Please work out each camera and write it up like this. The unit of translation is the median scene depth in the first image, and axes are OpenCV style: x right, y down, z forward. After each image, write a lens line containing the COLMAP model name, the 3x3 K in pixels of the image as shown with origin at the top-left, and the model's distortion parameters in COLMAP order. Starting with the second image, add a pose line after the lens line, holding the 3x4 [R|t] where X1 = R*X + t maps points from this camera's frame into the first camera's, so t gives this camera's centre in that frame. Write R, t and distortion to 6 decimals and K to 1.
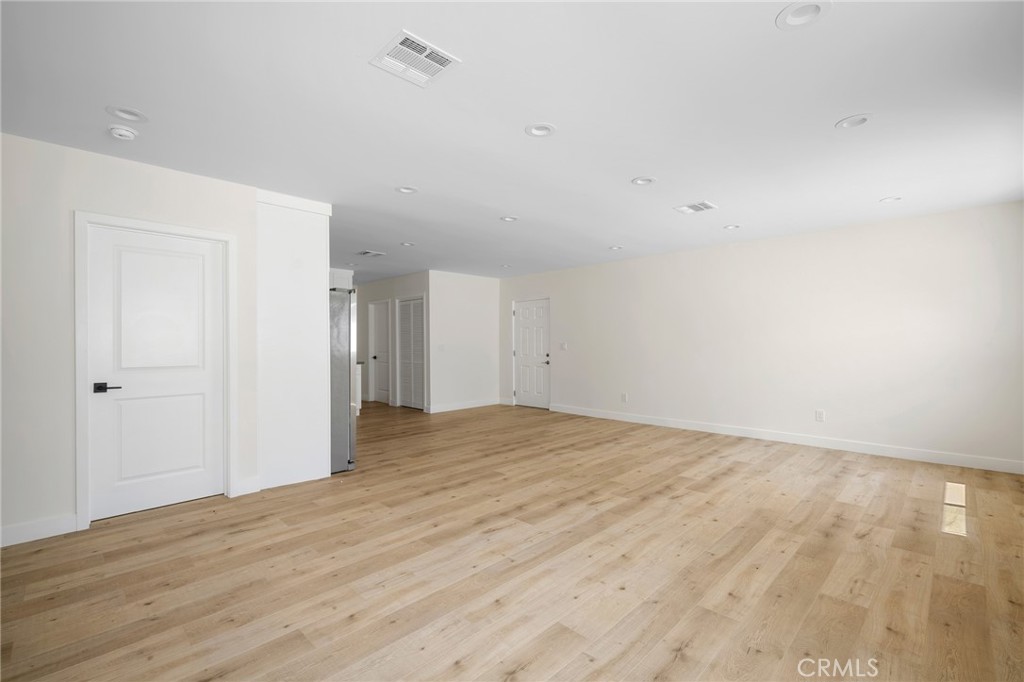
lens RADIAL K [[449.2, 0, 517.7], [0, 449.2, 342.0], [0, 0, 1]] dist [-0.000776, -0.000061]
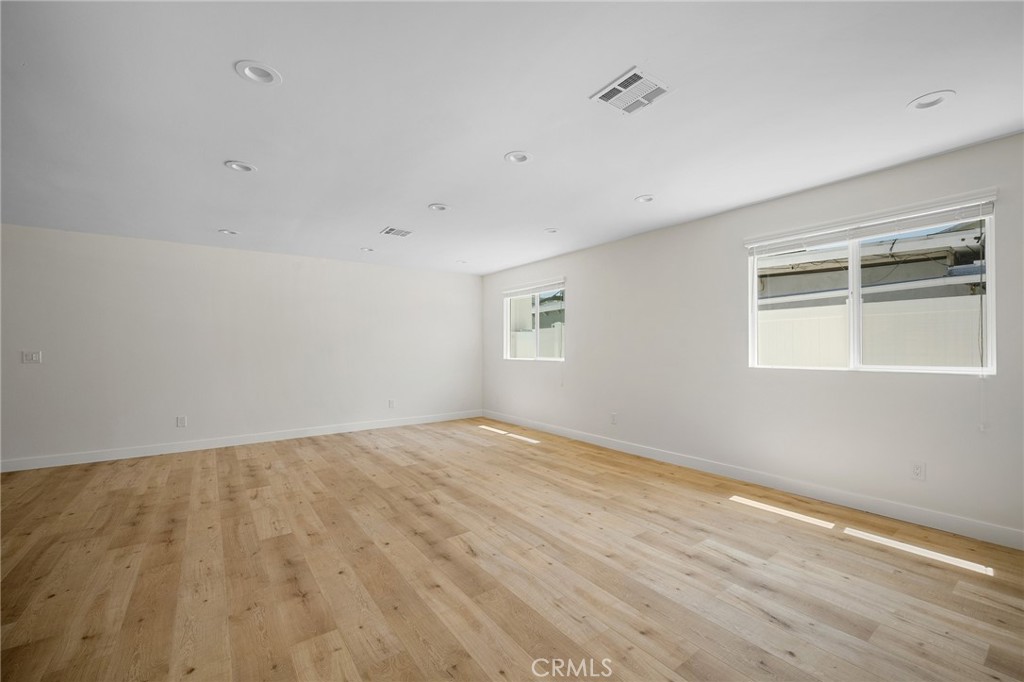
lens RADIAL K [[419.2, 0, 511.3], [0, 419.2, 345.4], [0, 0, 1]] dist [-0.000271, -0.000207]
pose [[0.175008, 0.006169, 0.984548, -0.858765], [0.003821, 0.999969, -0.006945, 0.002340], [-0.984560, 0.004977, 0.174979, 0.737068]]
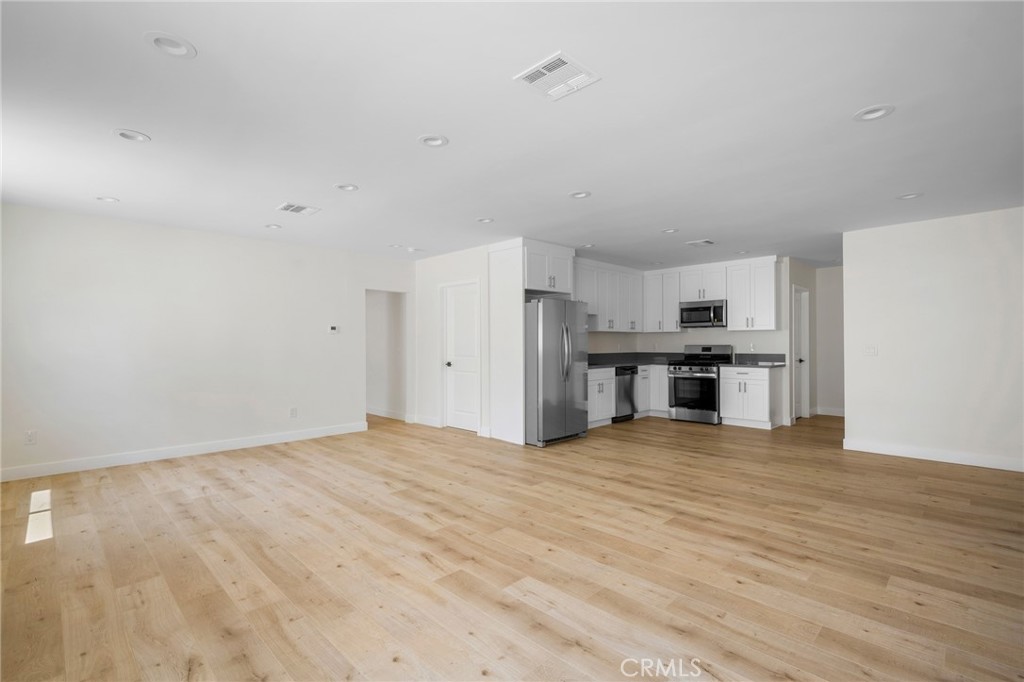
lens RADIAL K [[472.4, 0, 518.3], [0, 472.4, 343.6], [0, 0, 1]] dist [-0.000782, 0.000183]
pose [[-0.002828, 0.003759, -0.999989, 1.301697], [0.004282, 0.999984, 0.003746, -0.003463], [0.999987, -0.004272, -0.002844, 1.342801]]
